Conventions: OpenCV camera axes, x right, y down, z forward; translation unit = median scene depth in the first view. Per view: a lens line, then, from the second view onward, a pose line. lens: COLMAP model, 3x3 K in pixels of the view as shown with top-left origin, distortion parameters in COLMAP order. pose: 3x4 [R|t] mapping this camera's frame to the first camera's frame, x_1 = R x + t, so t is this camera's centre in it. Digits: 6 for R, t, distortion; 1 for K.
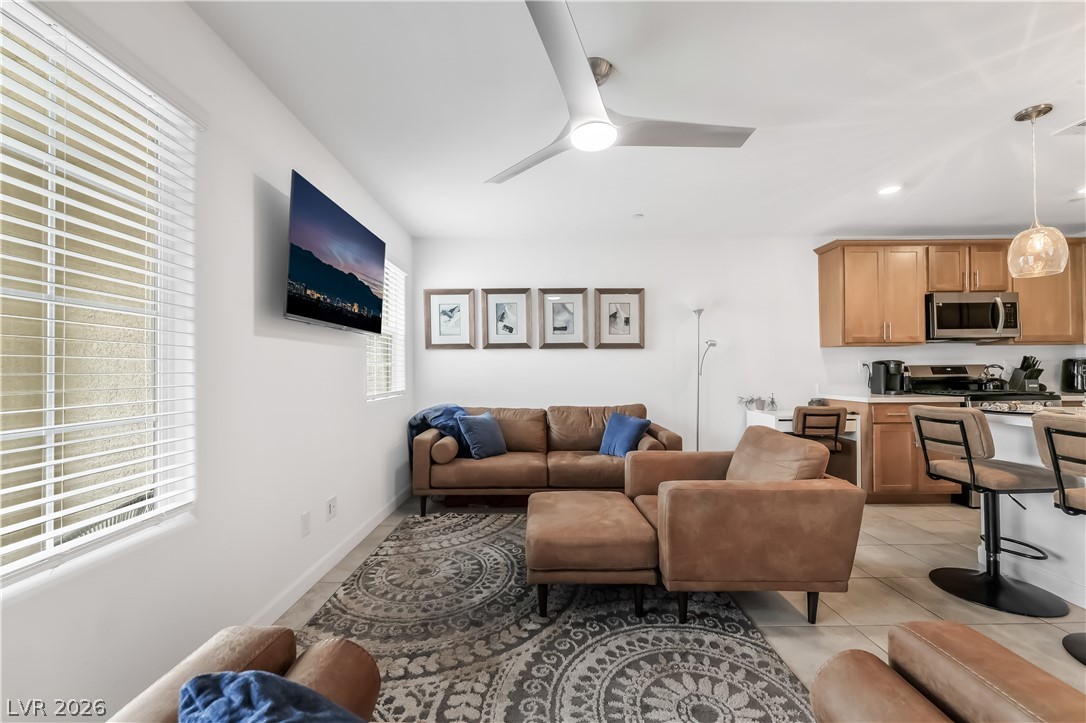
lens RADIAL K [[441.0, 0, 543.0], [0, 441.0, 361.5], [0, 0, 1]] dist [-0.000280, 0.000182]
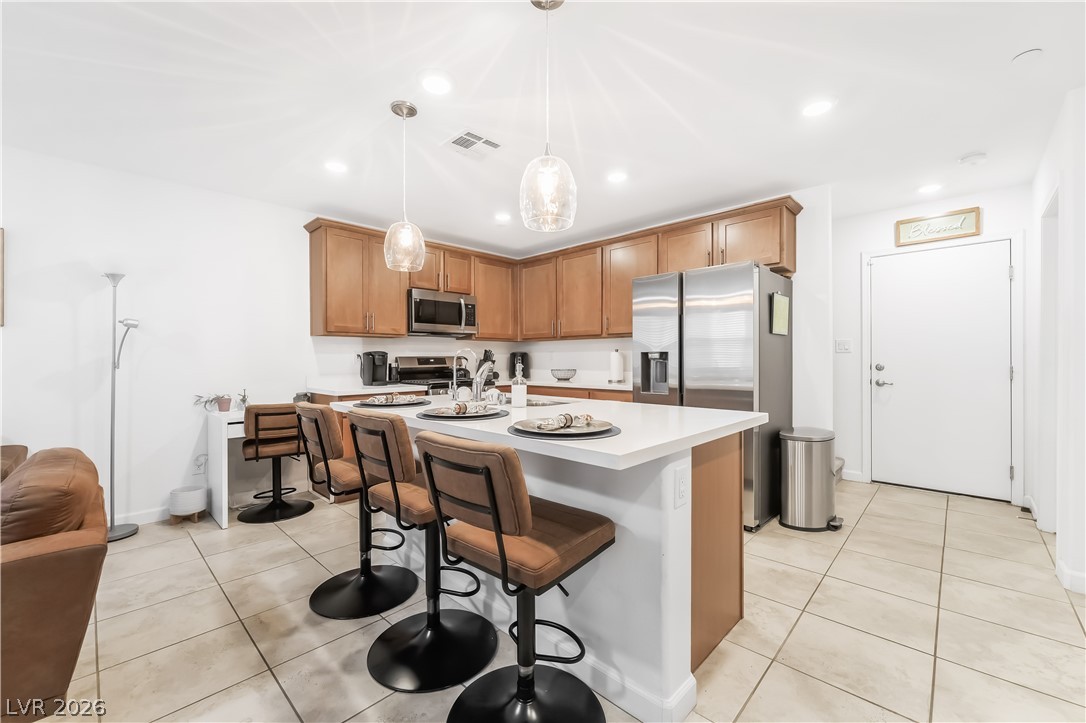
lens RADIAL K [[438.4, 0, 544.0], [0, 438.4, 356.8], [0, 0, 1]] dist [-0.000733, -0.000130]
pose [[0.698906, 0.007224, 0.715177, 0.347197], [-0.016413, 0.999848, 0.005940, -0.002683], [-0.715026, -0.015889, 0.698918, 0.031146]]
